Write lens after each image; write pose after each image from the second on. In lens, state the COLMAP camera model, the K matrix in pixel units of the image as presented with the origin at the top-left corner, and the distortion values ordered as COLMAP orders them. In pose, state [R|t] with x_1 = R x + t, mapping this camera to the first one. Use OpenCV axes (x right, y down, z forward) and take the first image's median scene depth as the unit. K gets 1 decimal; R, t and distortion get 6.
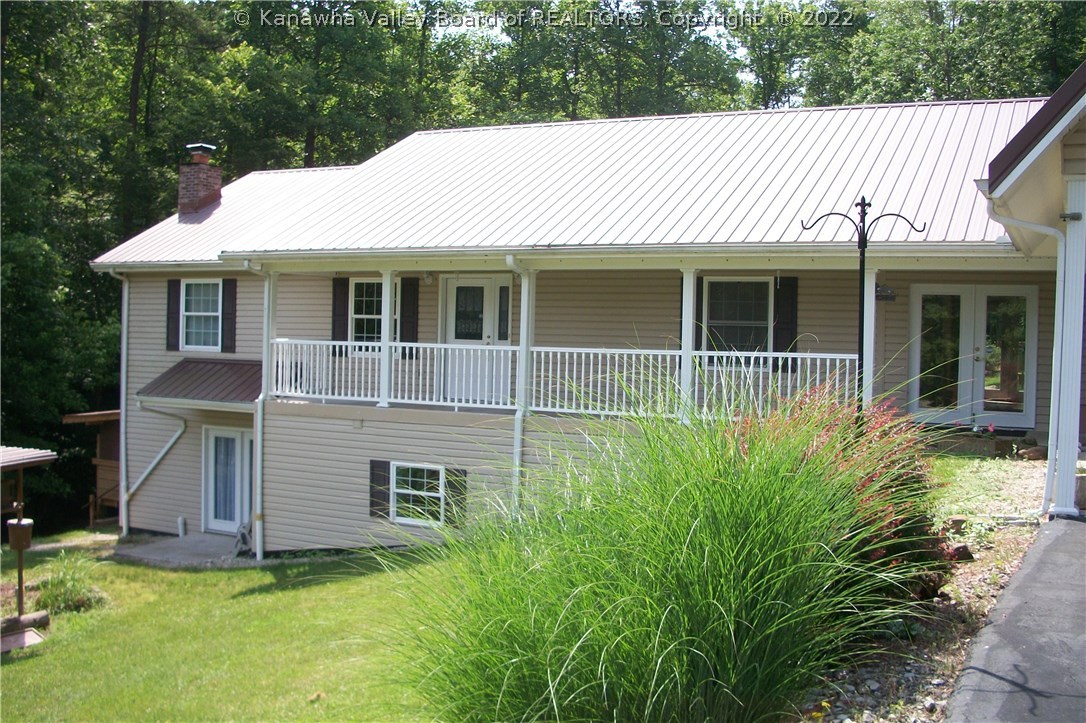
lens RADIAL K [[1134.7, 0, 570.6], [0, 1134.7, 360.1], [0, 0, 1]] dist [-0.224445, 0.233834]
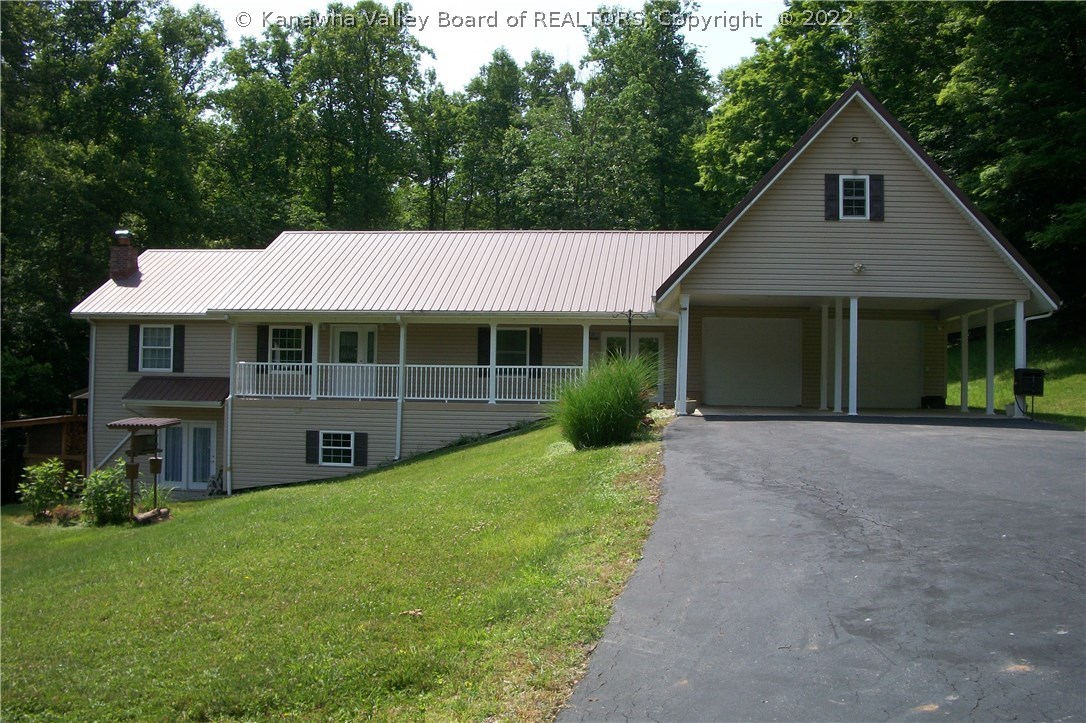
lens RADIAL K [[1134.7, 0, 570.6], [0, 1134.7, 360.1], [0, 0, 1]] dist [-0.224445, 0.233834]
pose [[0.941648, -0.000790, 0.336597, -0.355147], [0.013797, 0.999247, -0.036251, 0.045610], [-0.336315, 0.038779, 0.940951, -0.731344]]
